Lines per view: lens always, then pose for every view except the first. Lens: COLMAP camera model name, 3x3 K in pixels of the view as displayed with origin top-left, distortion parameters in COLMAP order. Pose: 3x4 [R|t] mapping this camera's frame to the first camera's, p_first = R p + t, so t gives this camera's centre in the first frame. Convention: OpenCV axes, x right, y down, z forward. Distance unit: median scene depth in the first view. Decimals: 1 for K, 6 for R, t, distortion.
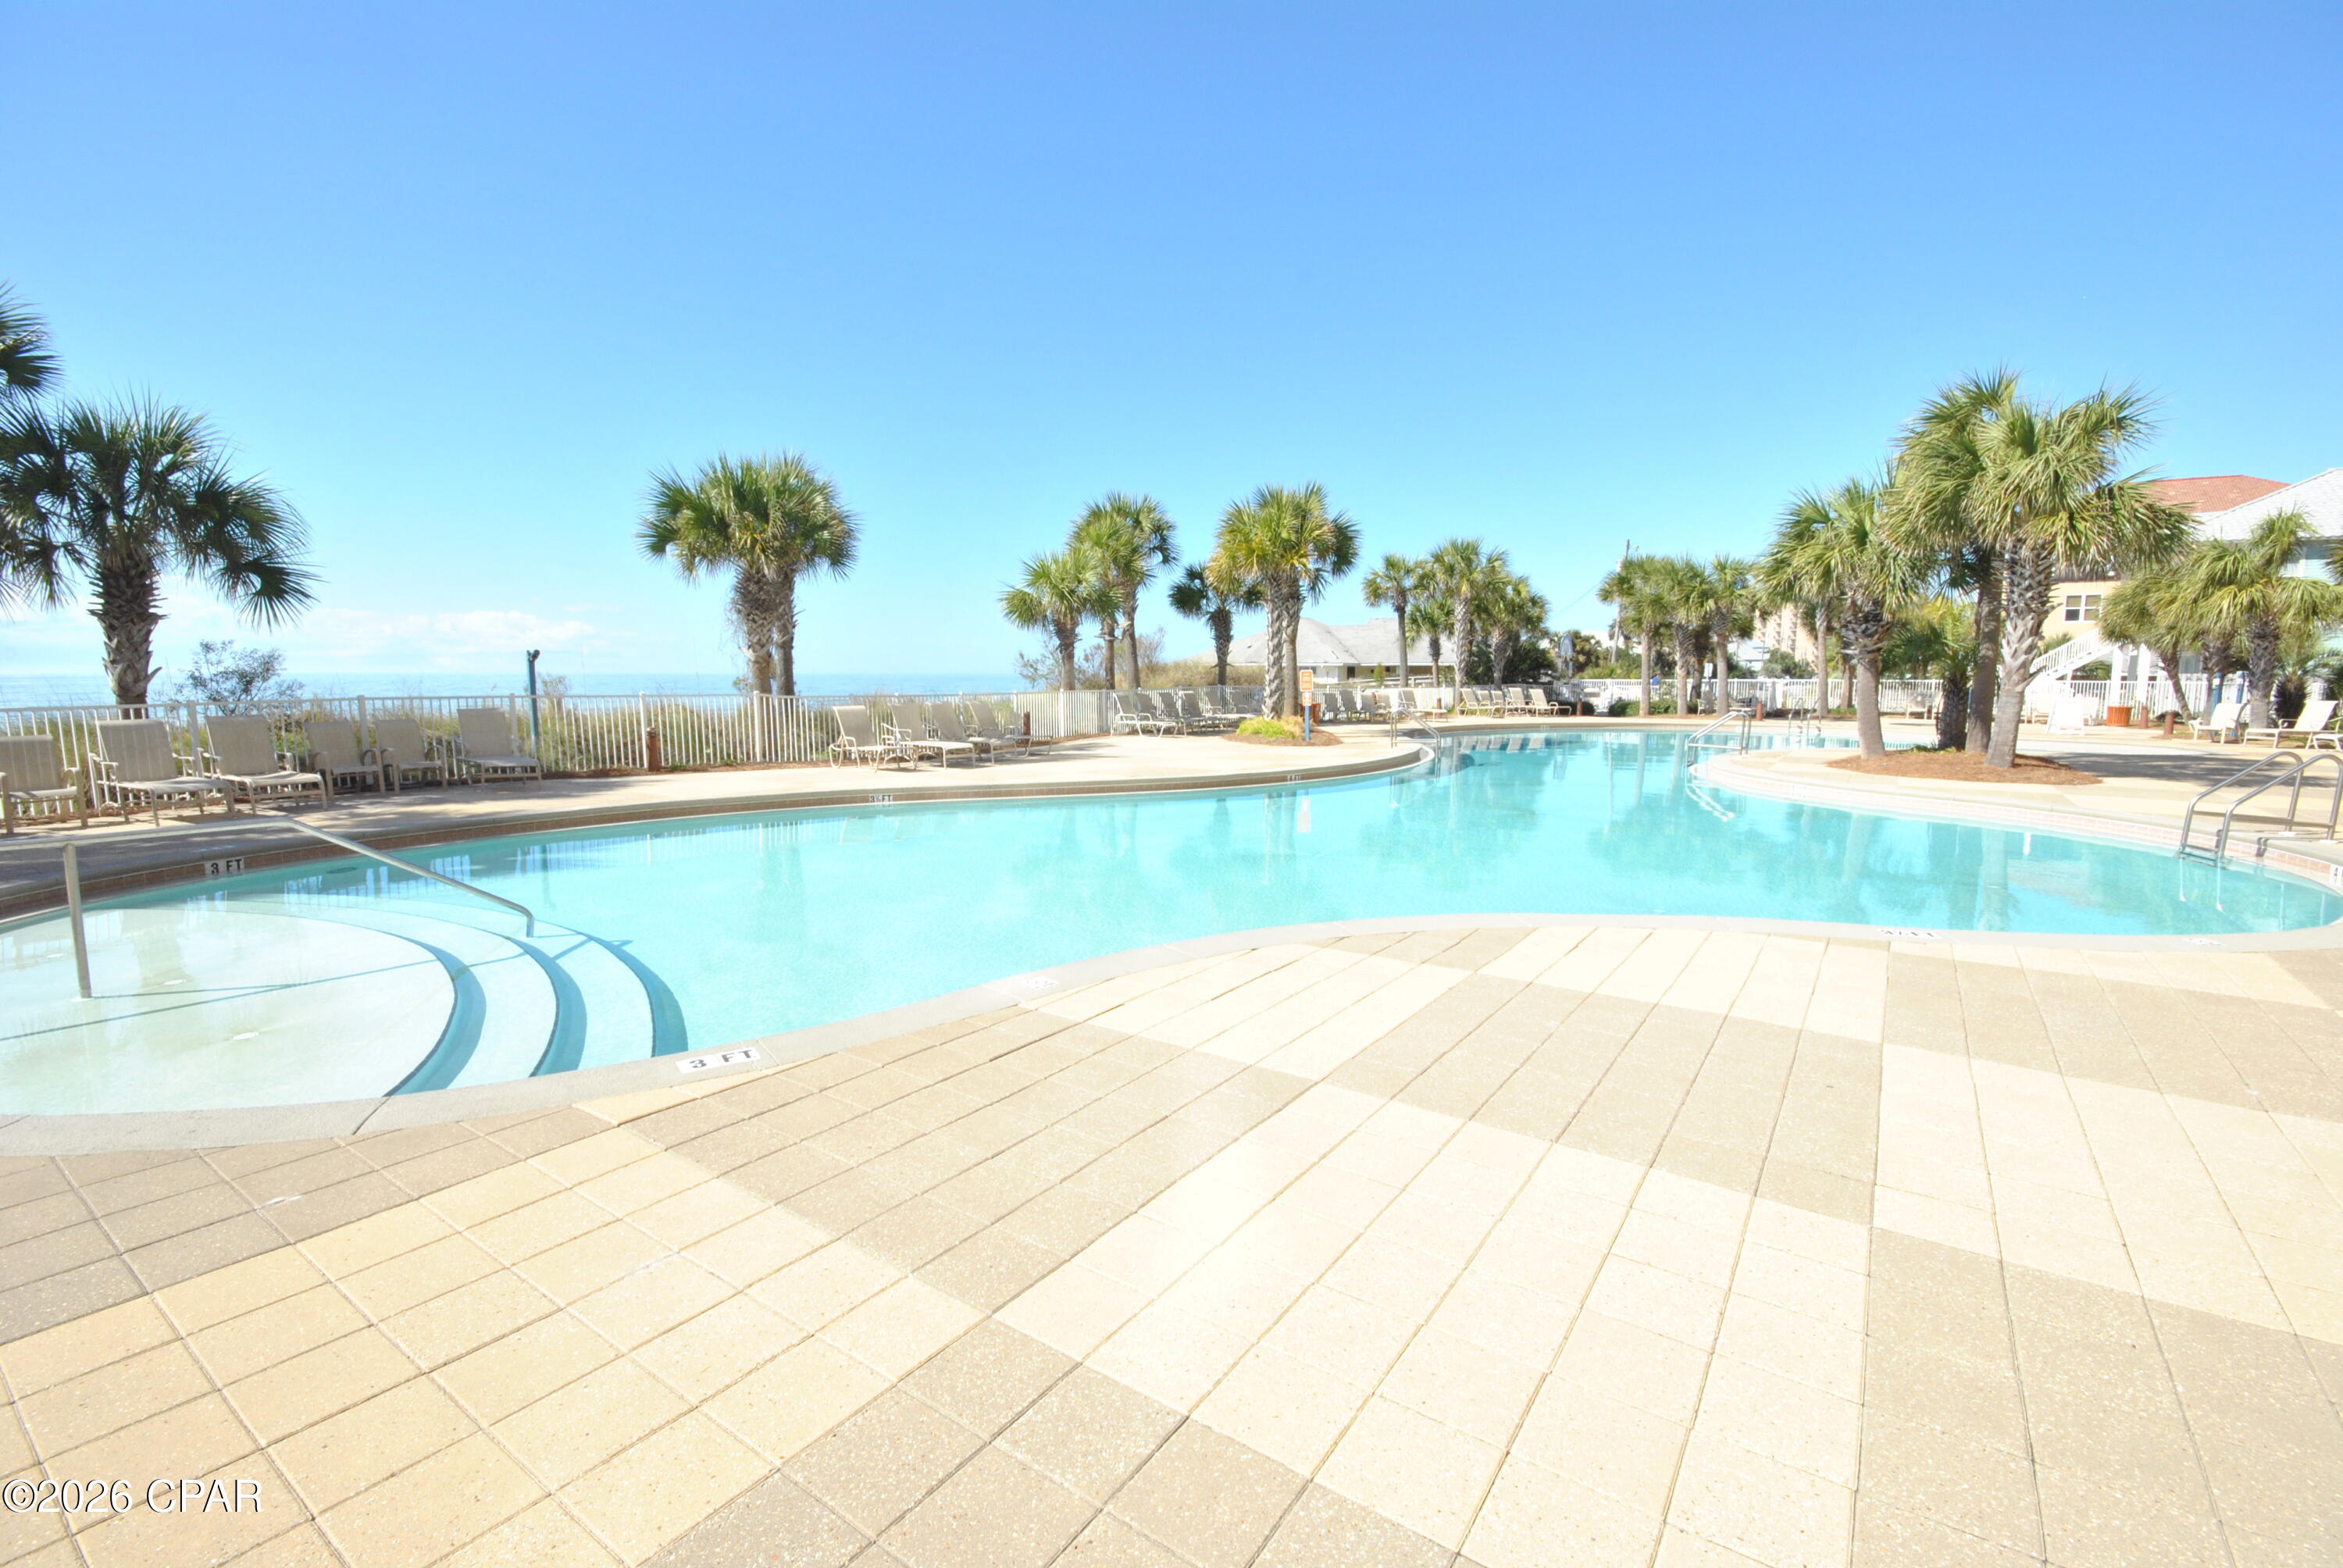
lens RADIAL K [[1020.1, 0, 1171.5], [0, 1020.1, 784.0], [0, 0, 1]] dist [0.001634, -0.000283]
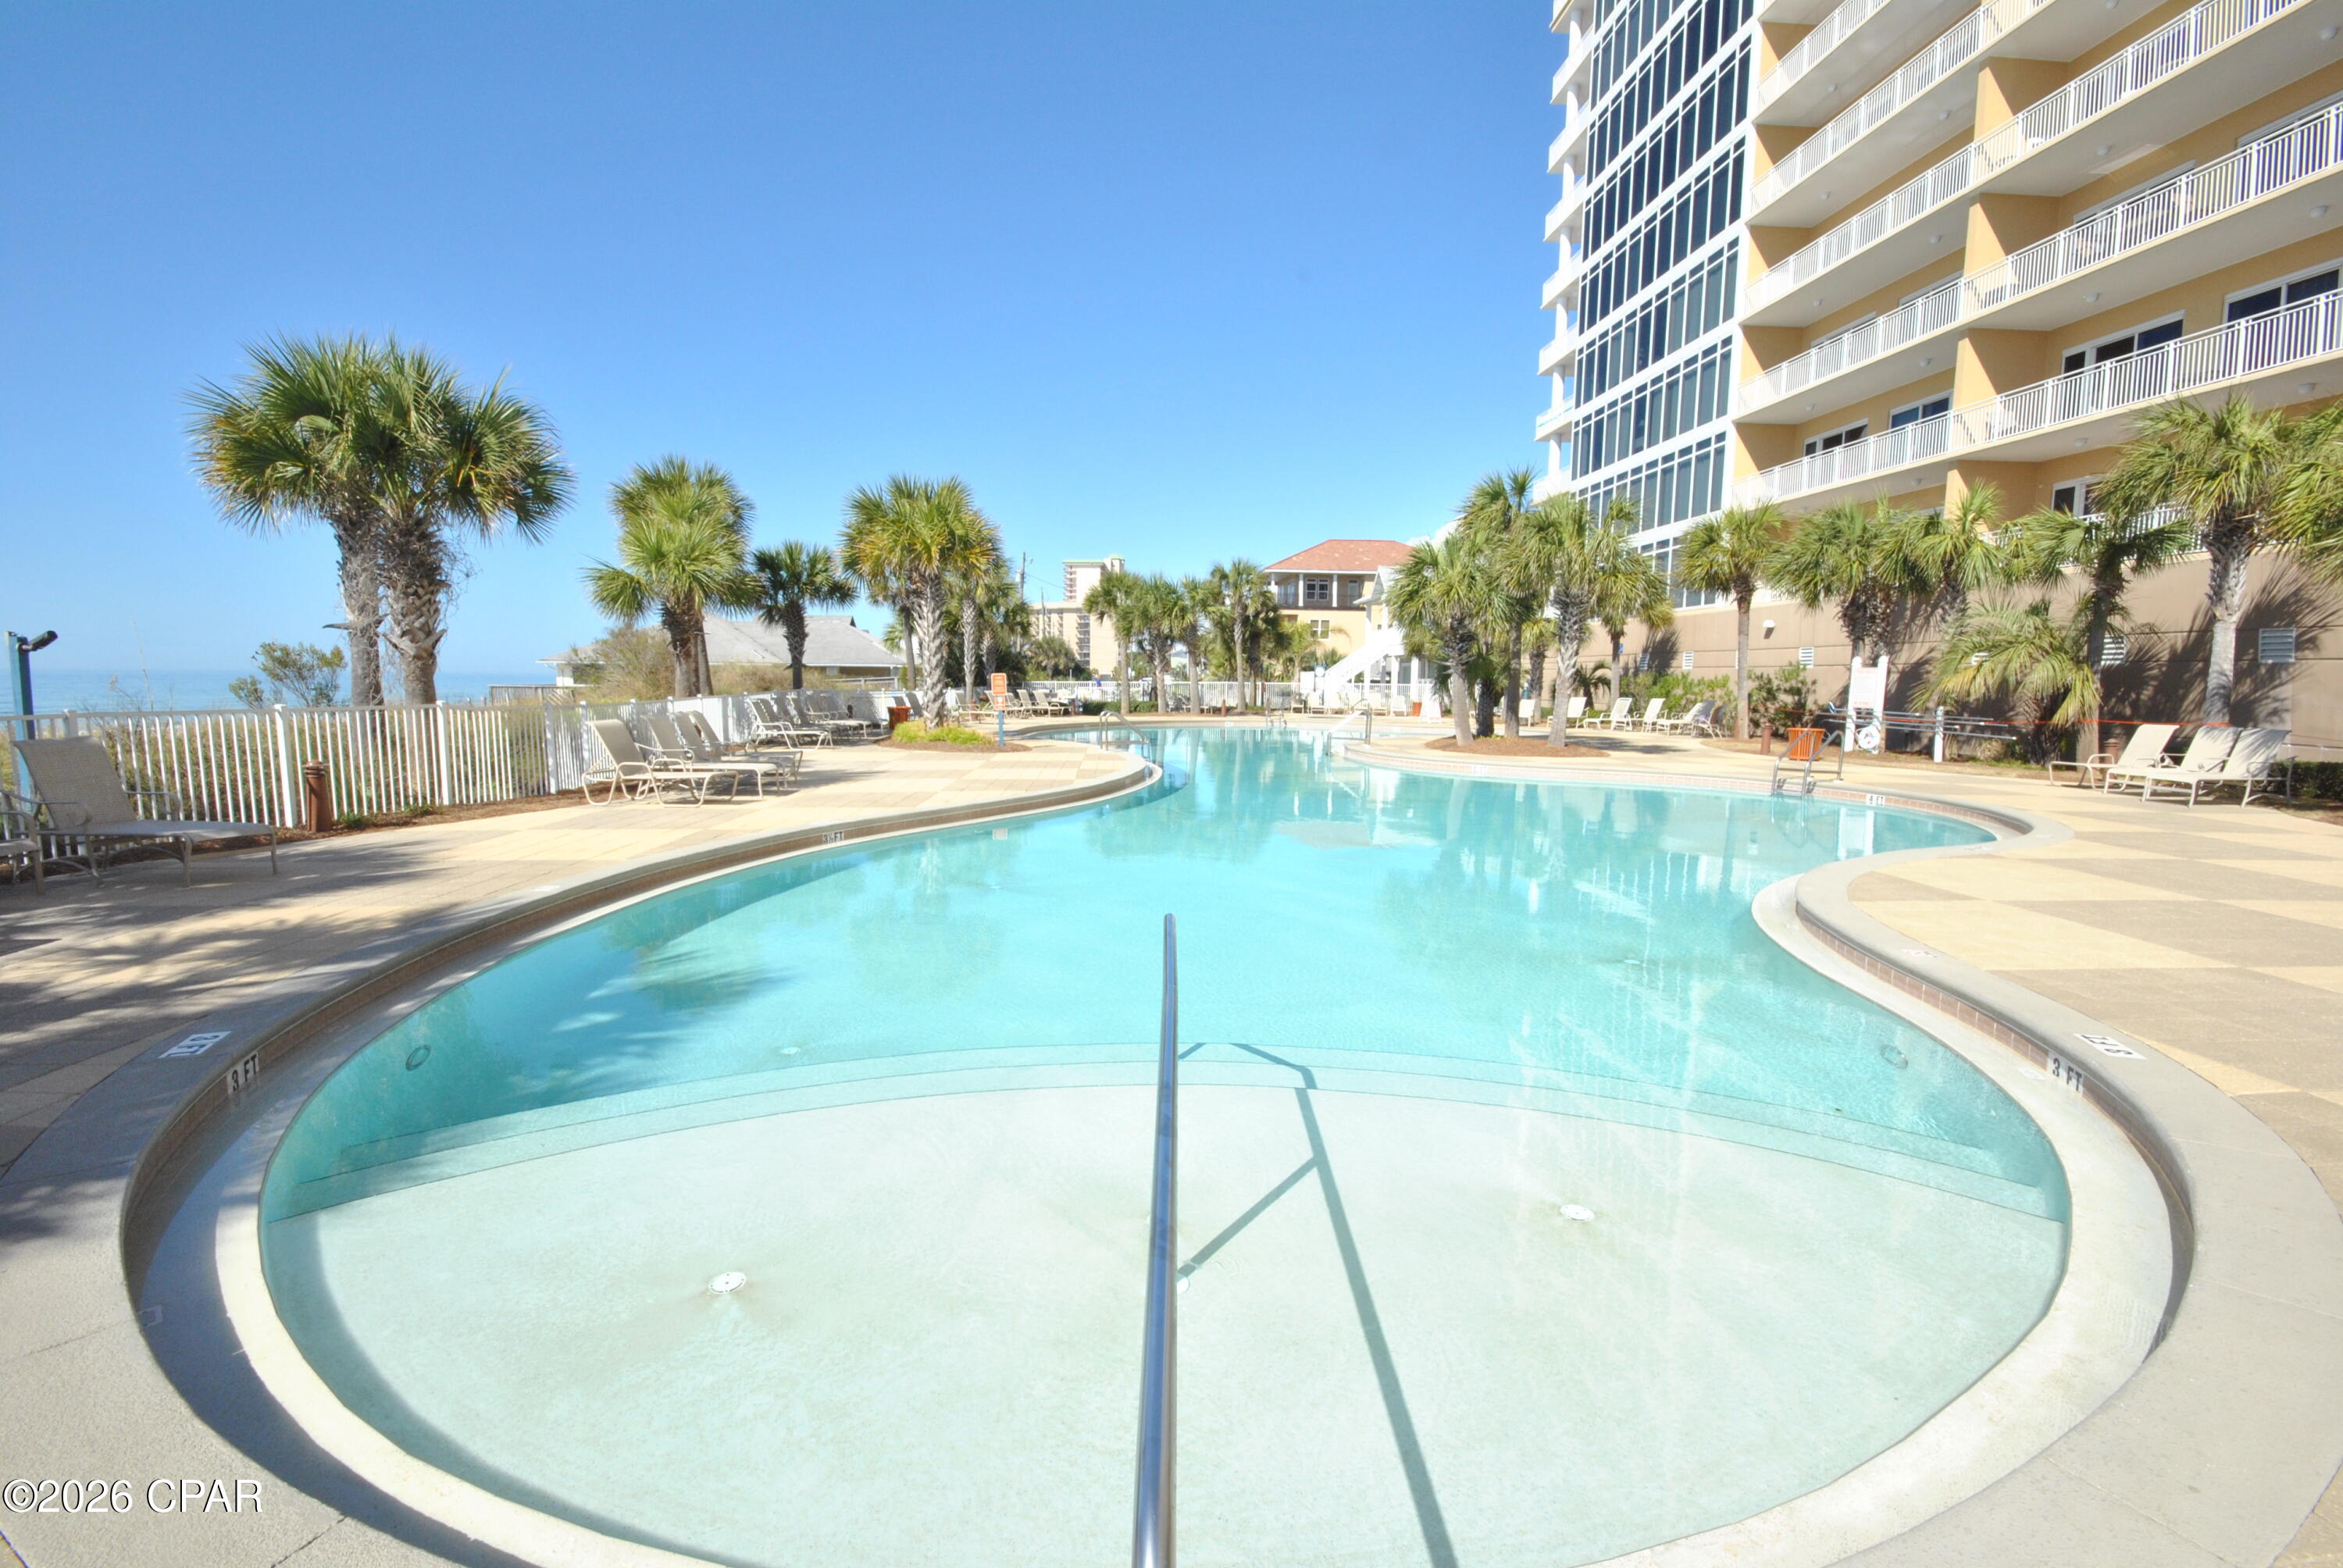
lens RADIAL K [[1020.1, 0, 1171.5], [0, 1020.1, 784.0], [0, 0, 1]] dist [0.001634, -0.000283]
pose [[0.781879, -0.060703, 0.620468, -0.313643], [0.060974, 0.997923, 0.020795, -0.014314], [-0.620441, 0.021573, 0.783956, 0.117844]]
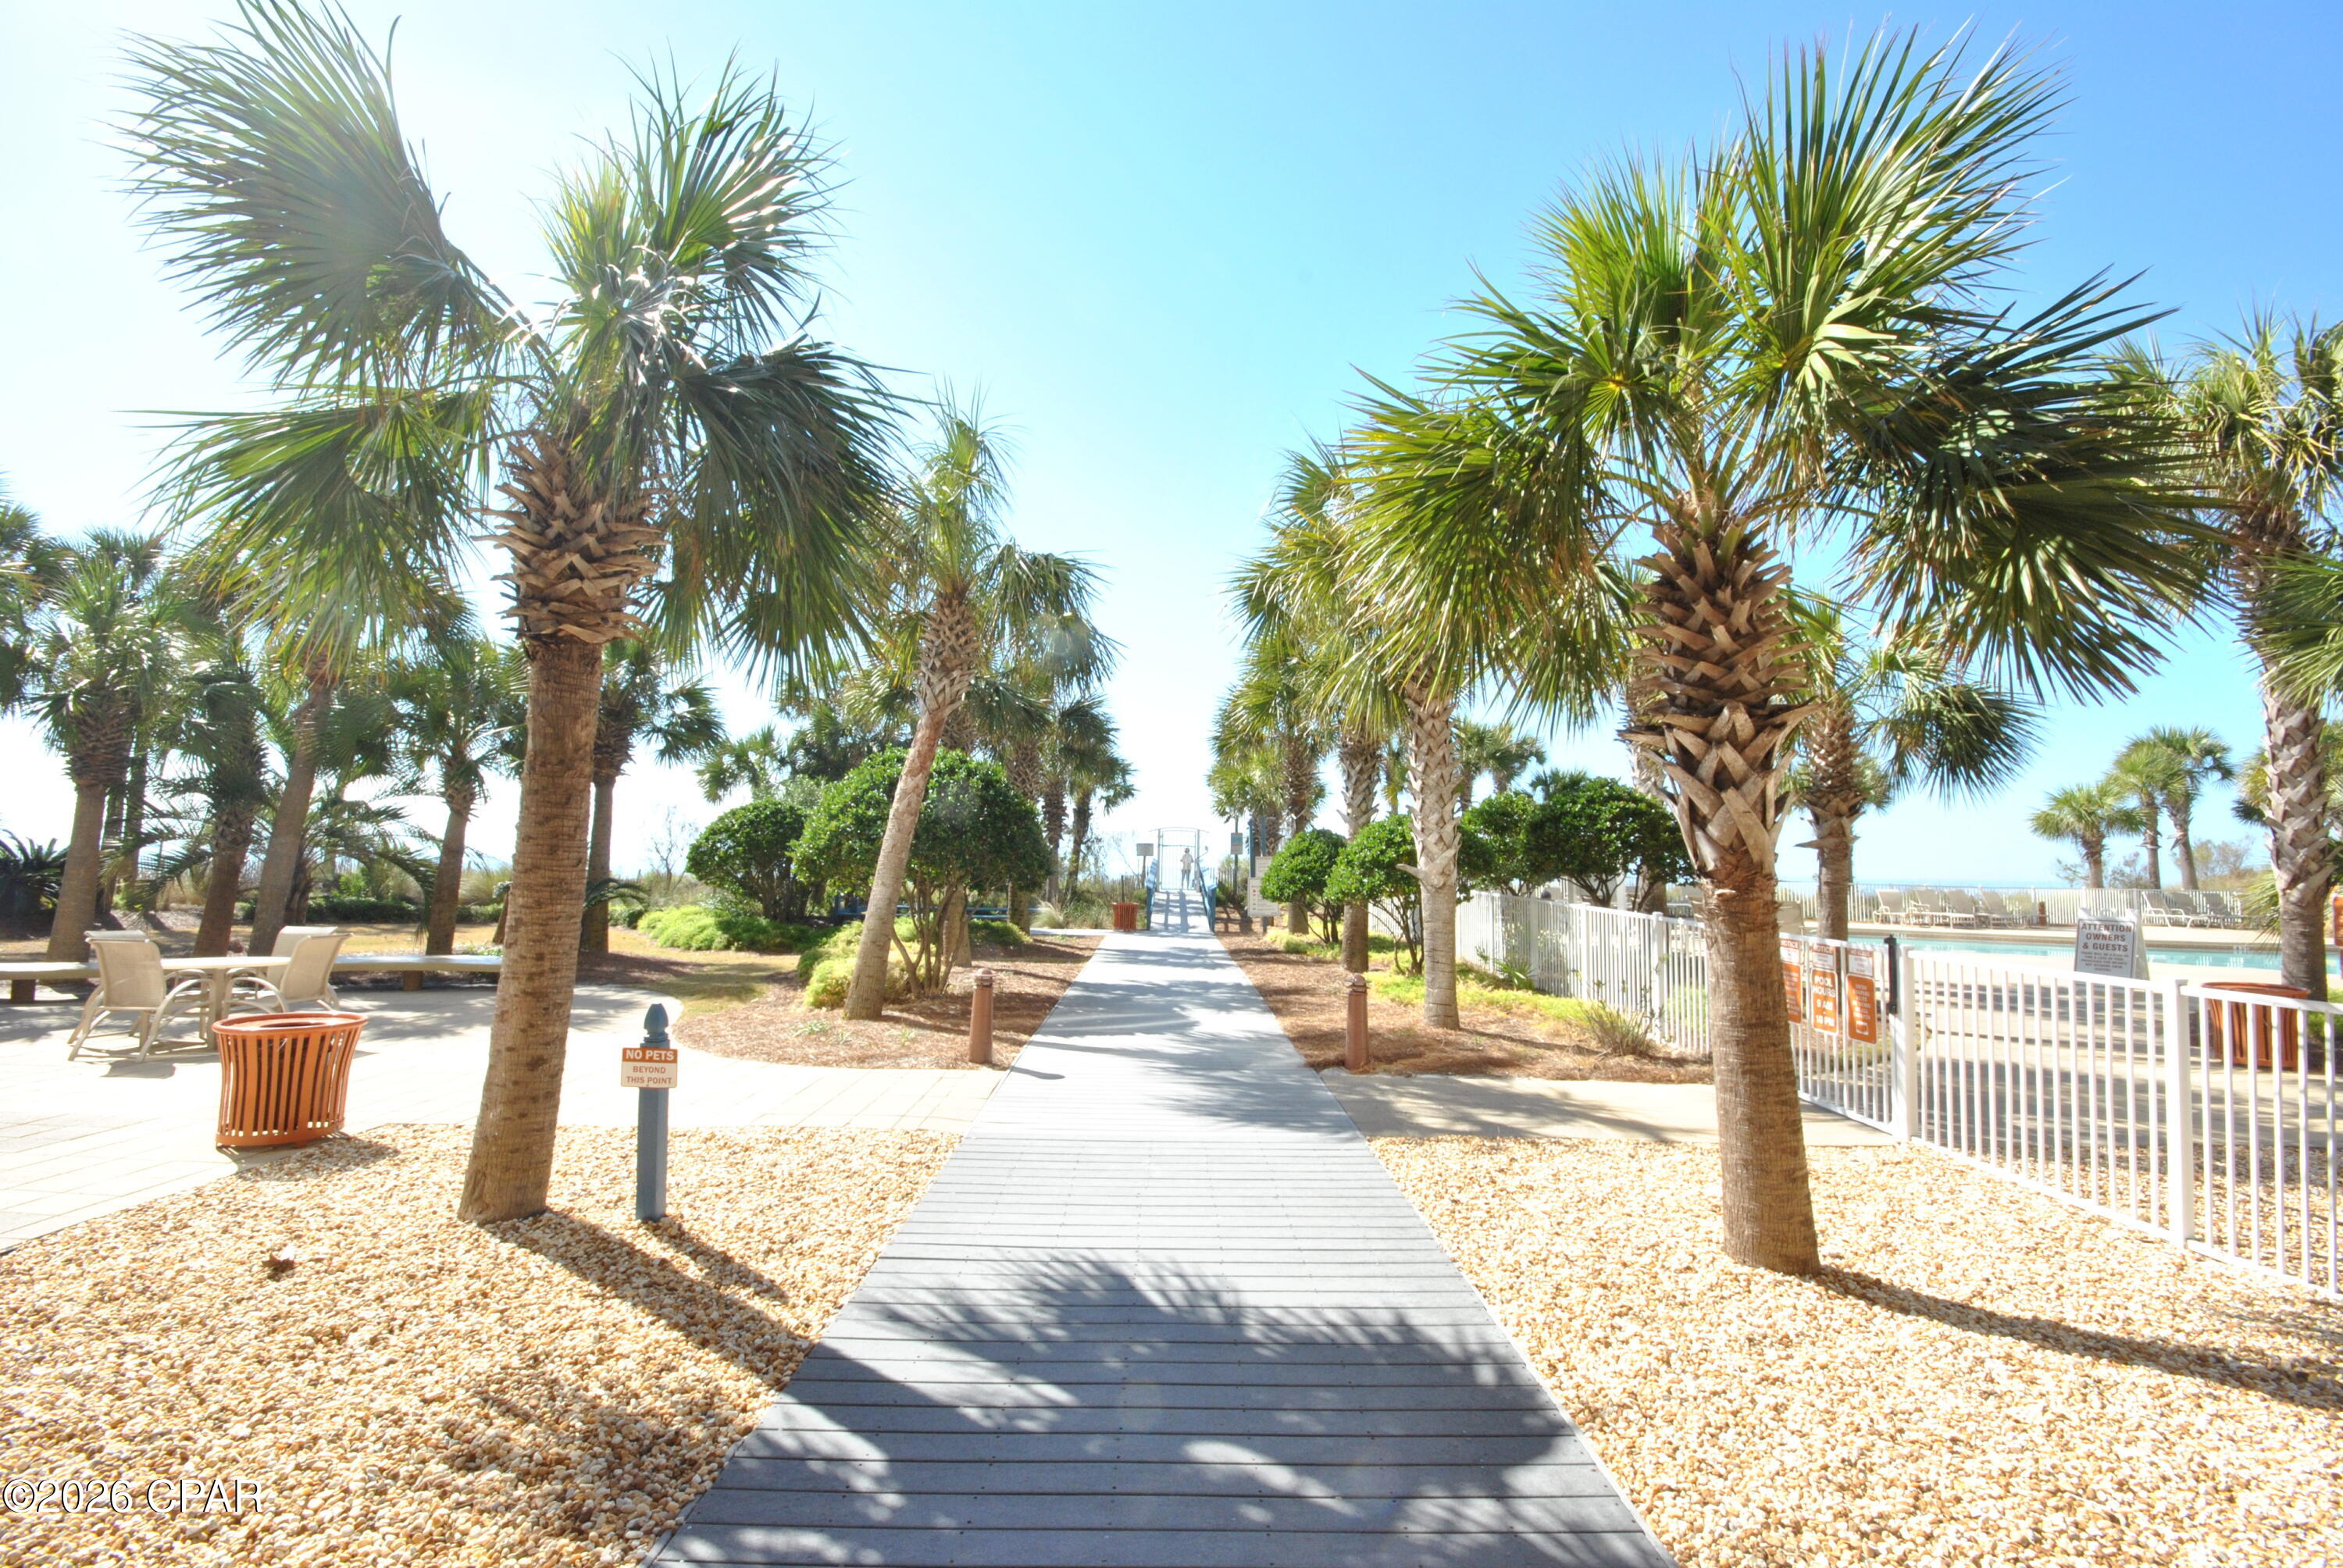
lens RADIAL K [[1020.1, 0, 1171.5], [0, 1020.1, 784.0], [0, 0, 1]] dist [0.001634, -0.000283]
pose [[0.584788, -0.055963, -0.809253, 0.254088], [-0.102604, 0.984502, -0.142227, 0.077021], [0.804671, 0.166205, 0.569983, -0.656338]]
